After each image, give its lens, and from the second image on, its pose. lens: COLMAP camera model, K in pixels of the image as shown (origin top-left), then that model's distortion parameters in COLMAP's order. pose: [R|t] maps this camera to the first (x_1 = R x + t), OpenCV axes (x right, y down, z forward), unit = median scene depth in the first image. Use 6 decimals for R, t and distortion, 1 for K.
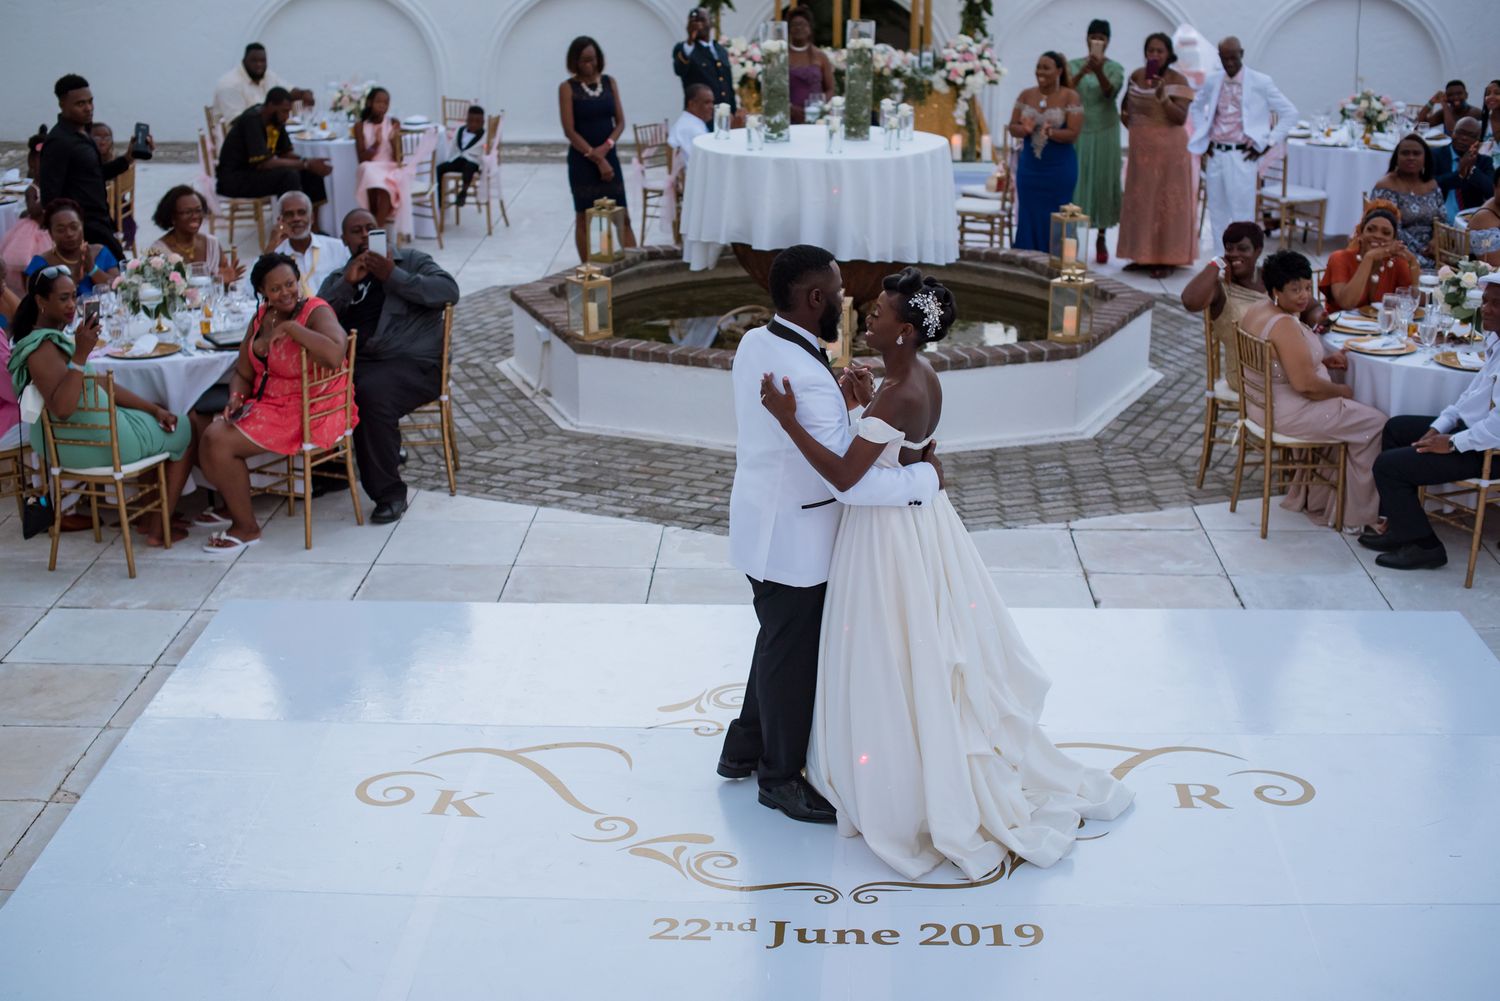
lens RADIAL K [[2213.0, 0, 732.9], [0, 2213.0, 458.4], [0, 0, 1]] dist [-0.098155, -0.020081]
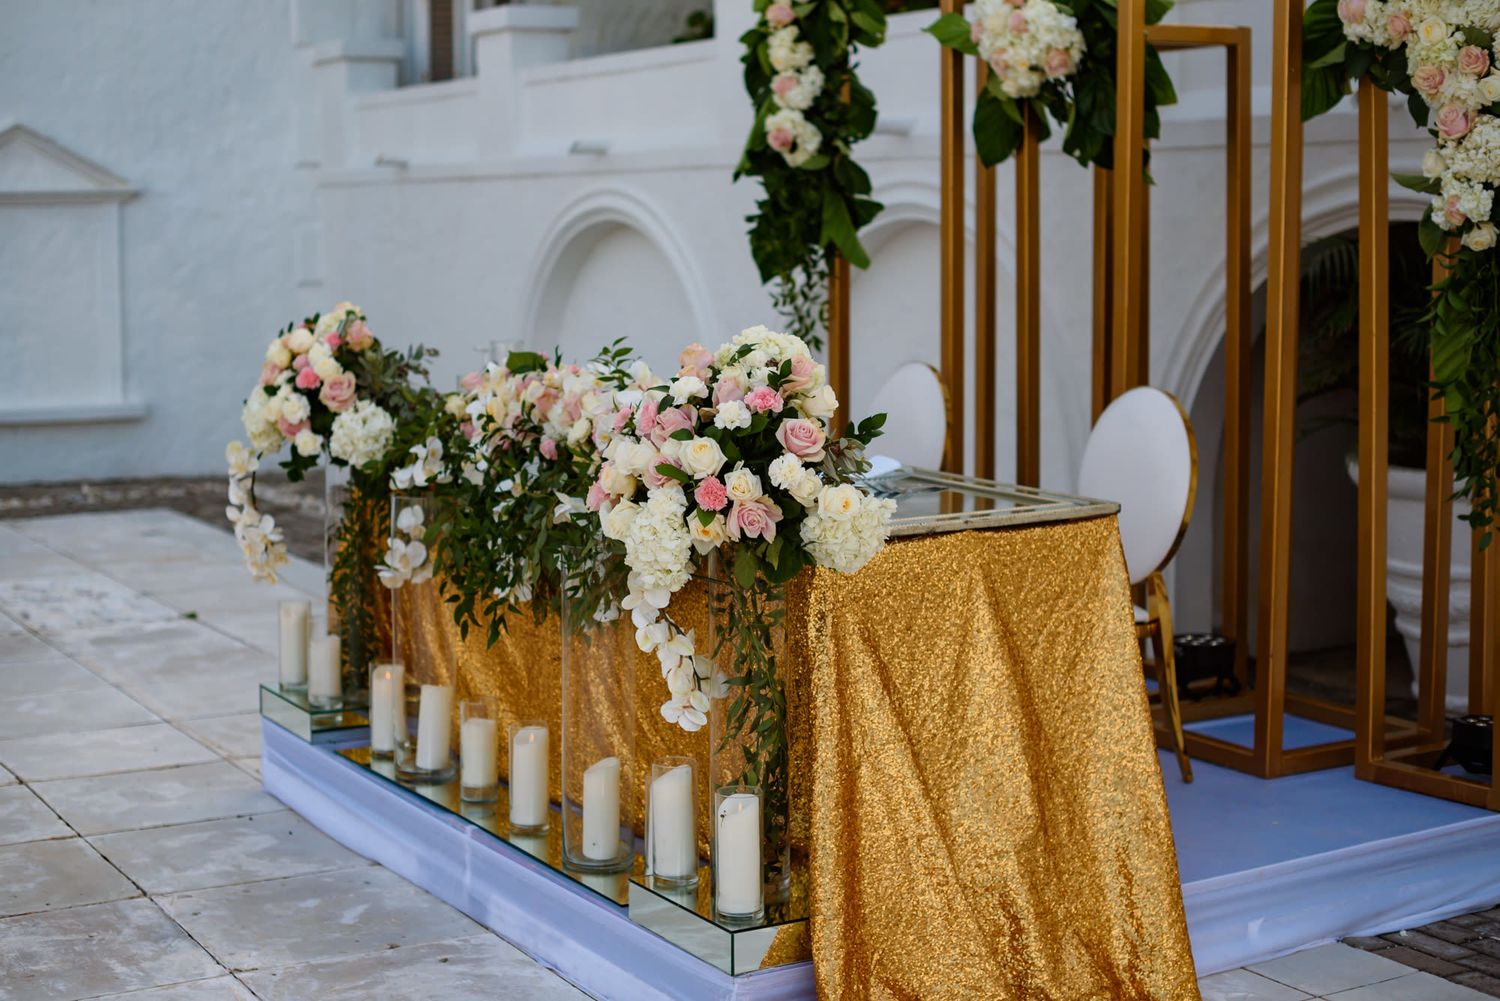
lens RADIAL K [[2258.8, 0, 751.8], [0, 2258.8, 438.9], [0, 0, 1]] dist [-0.013174, -0.023653]
pose [[0.549285, 0.077210, -0.832061, 0.539125], [-0.224427, 0.972770, -0.057889, -0.305946], [0.804934, 0.218534, 0.551656, 1.595395]]
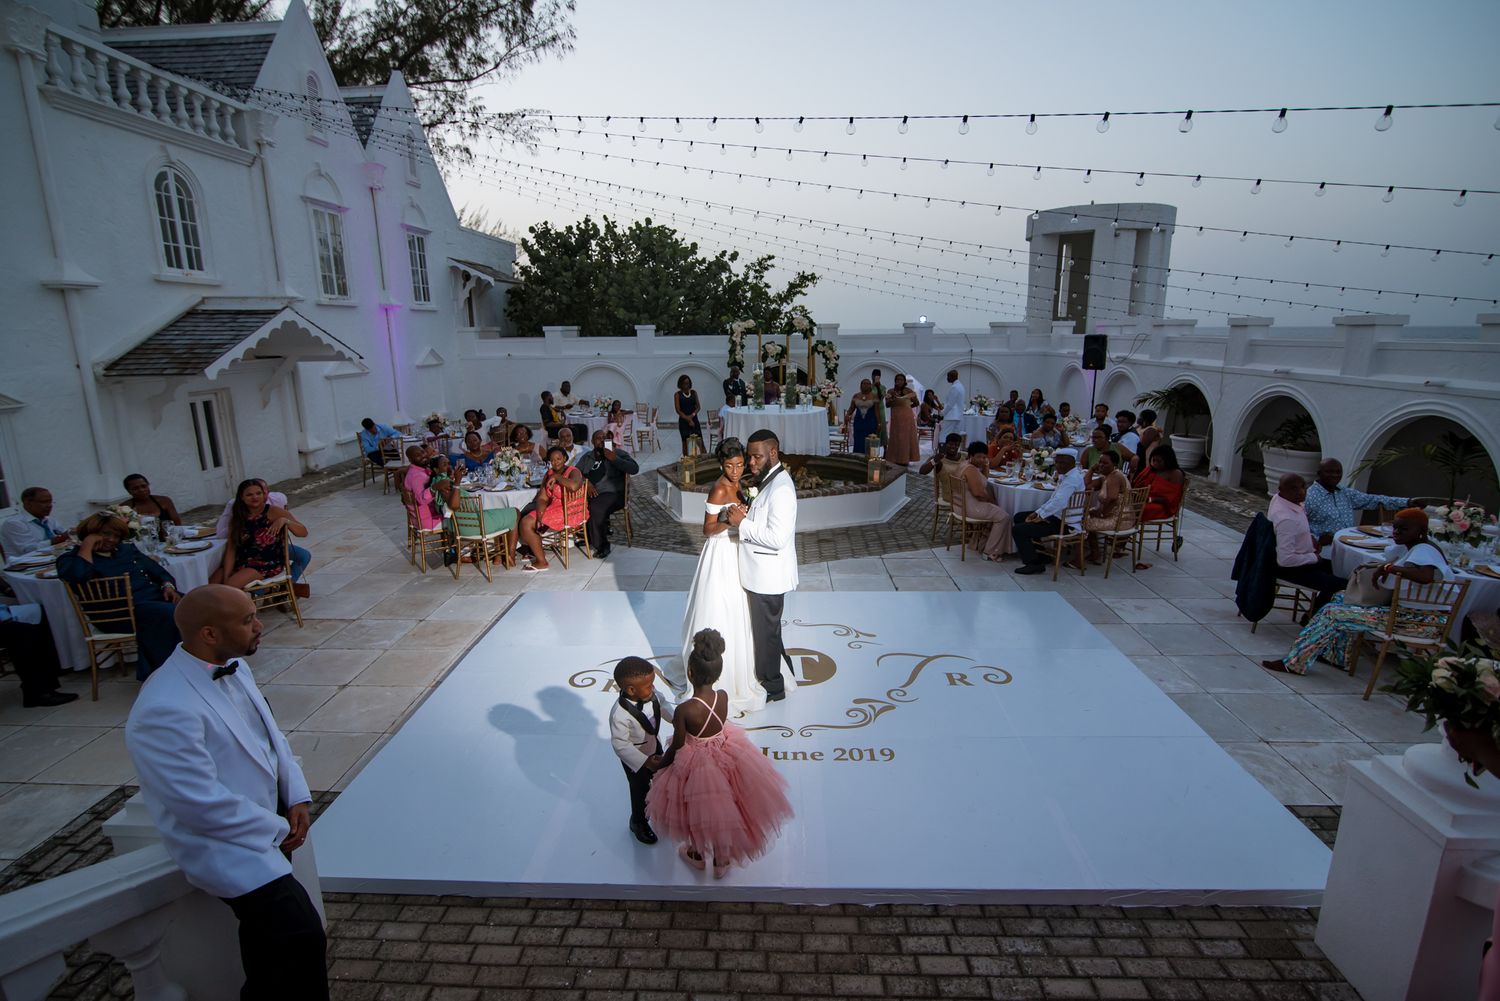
lens RADIAL K [[731.0, 0, 746.4], [0, 731.0, 499.1], [0, 0, 1]] dist [-0.018499, 0.000252]
pose [[0.999954, -0.009595, 0.000862, 0.003346], [0.009628, 0.998413, -0.055480, 0.009851], [-0.000329, 0.055486, 0.998459, 0.186716]]
